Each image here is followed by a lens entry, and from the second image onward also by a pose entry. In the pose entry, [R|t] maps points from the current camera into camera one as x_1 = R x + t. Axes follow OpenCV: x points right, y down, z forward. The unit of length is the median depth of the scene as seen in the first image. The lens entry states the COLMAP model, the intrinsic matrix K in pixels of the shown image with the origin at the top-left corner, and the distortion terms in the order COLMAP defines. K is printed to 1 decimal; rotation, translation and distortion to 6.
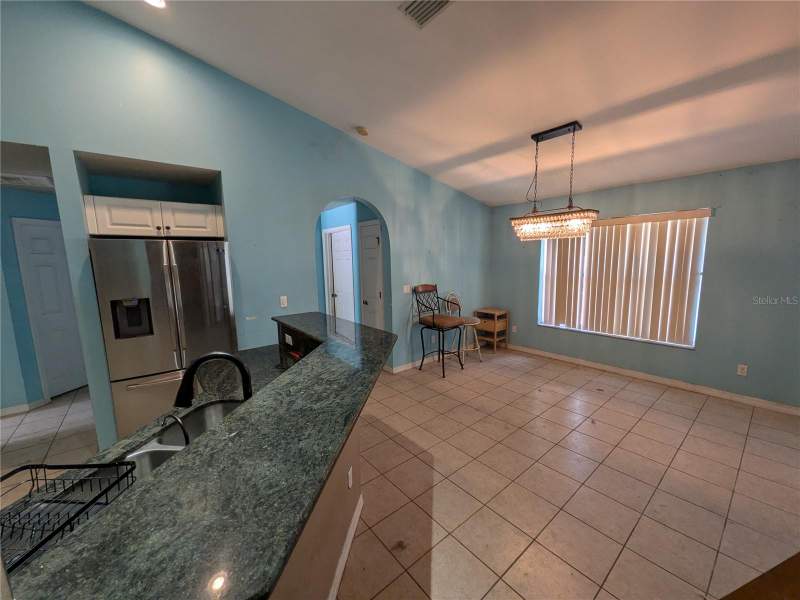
lens RADIAL K [[315.0, 0, 399.3], [0, 315.0, 301.6], [0, 0, 1]] dist [0.012394, -0.001653]
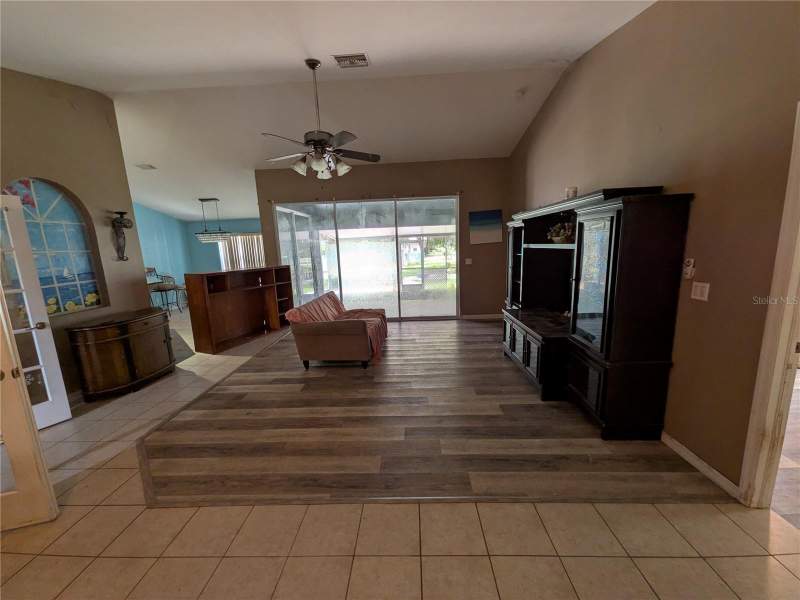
lens RADIAL K [[315.0, 0, 402.0], [0, 315.0, 302.1], [0, 0, 1]] dist [0.012394, -0.001653]
pose [[0.661871, -0.134925, 0.737375, -0.171963], [0.126041, 0.989694, 0.067959, 0.106686], [-0.738945, 0.047959, 0.672057, -0.684181]]
